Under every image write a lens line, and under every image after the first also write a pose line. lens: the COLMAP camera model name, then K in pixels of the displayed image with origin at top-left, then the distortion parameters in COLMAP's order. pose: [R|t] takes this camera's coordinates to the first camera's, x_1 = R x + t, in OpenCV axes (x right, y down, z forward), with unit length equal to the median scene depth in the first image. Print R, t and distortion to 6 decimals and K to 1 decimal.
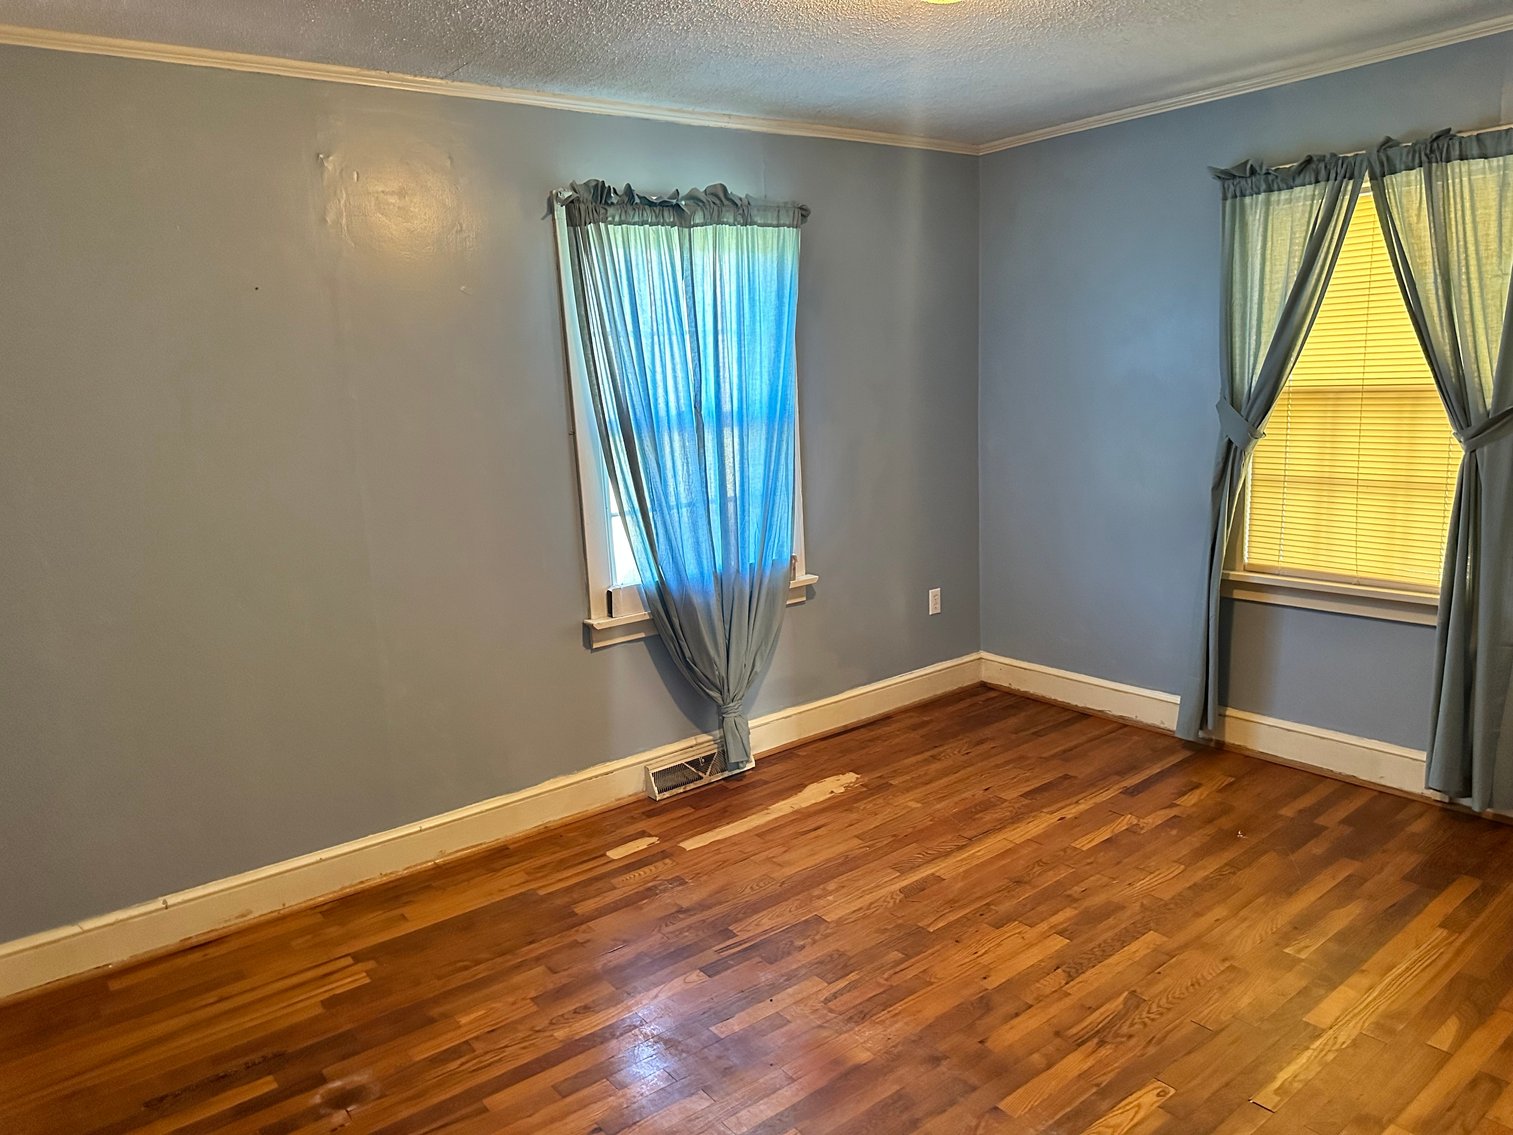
lens RADIAL K [[1074.2, 0, 762.1], [0, 1074.2, 568.6], [0, 0, 1]] dist [0.076182, -0.064969]
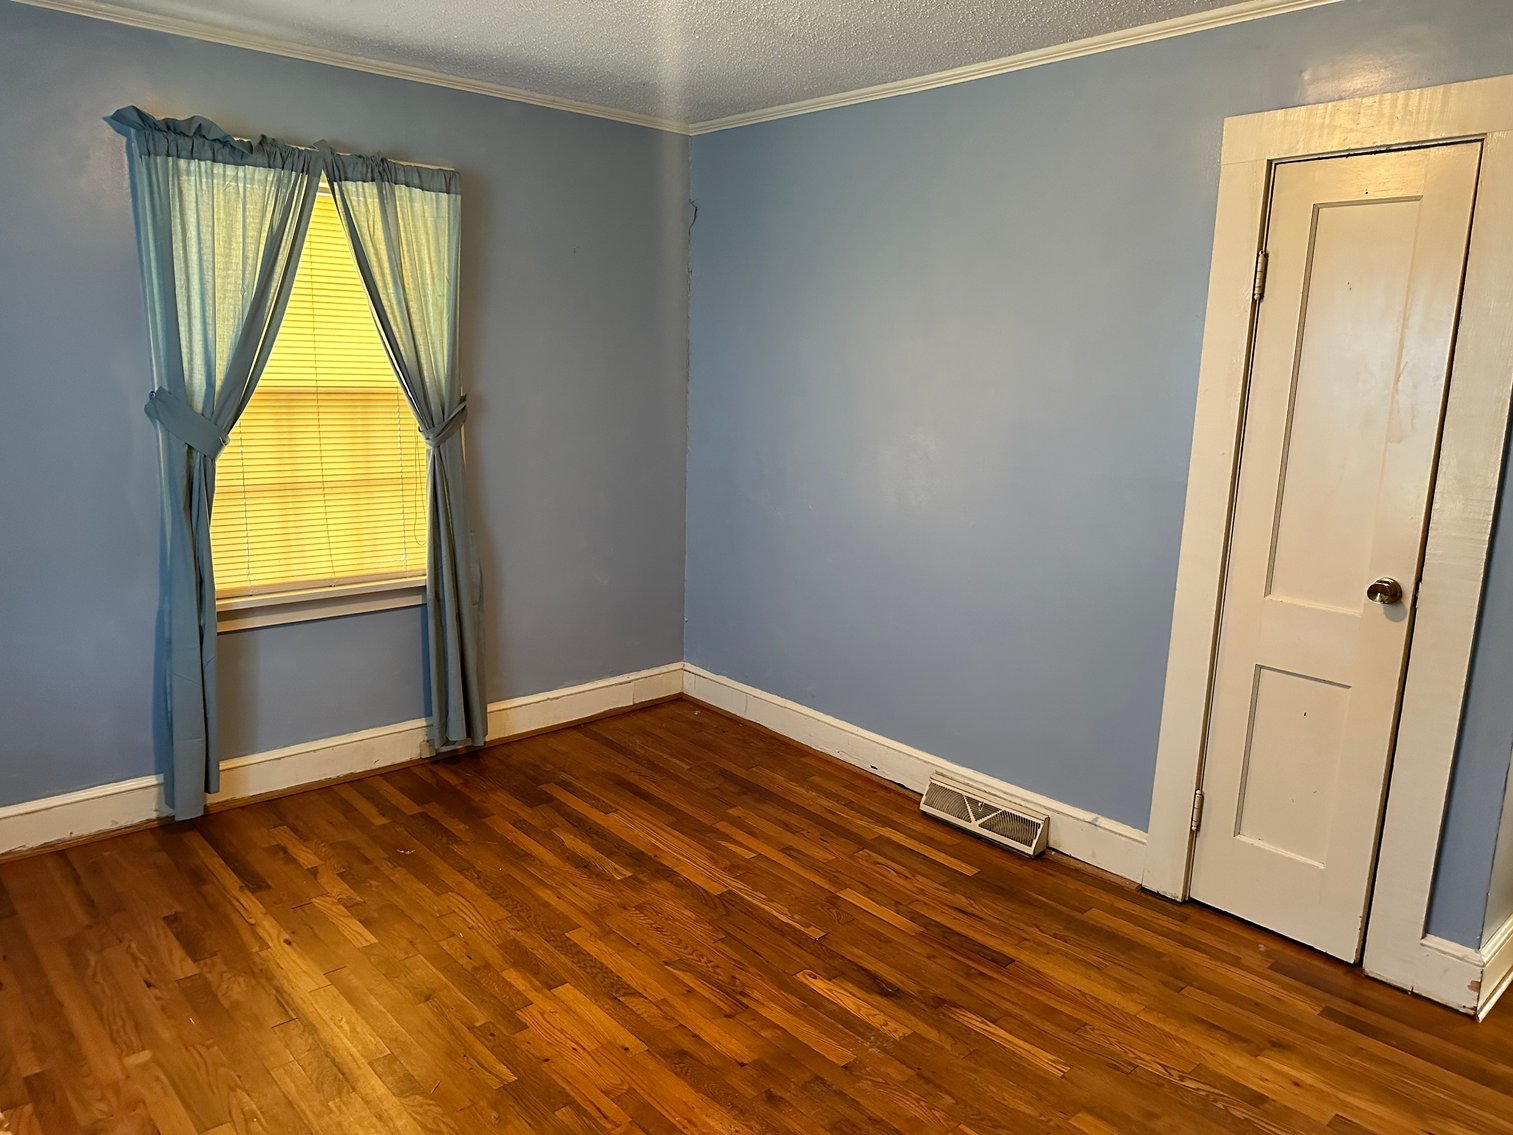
lens RADIAL K [[1074.2, 0, 763.2], [0, 1074.2, 572.5], [0, 0, 1]] dist [0.076182, -0.064969]
pose [[-0.051554, -0.152617, 0.986940, -0.488767], [0.164635, 0.973434, 0.159128, -0.097126], [-0.985006, 0.170688, -0.025059, 0.675072]]
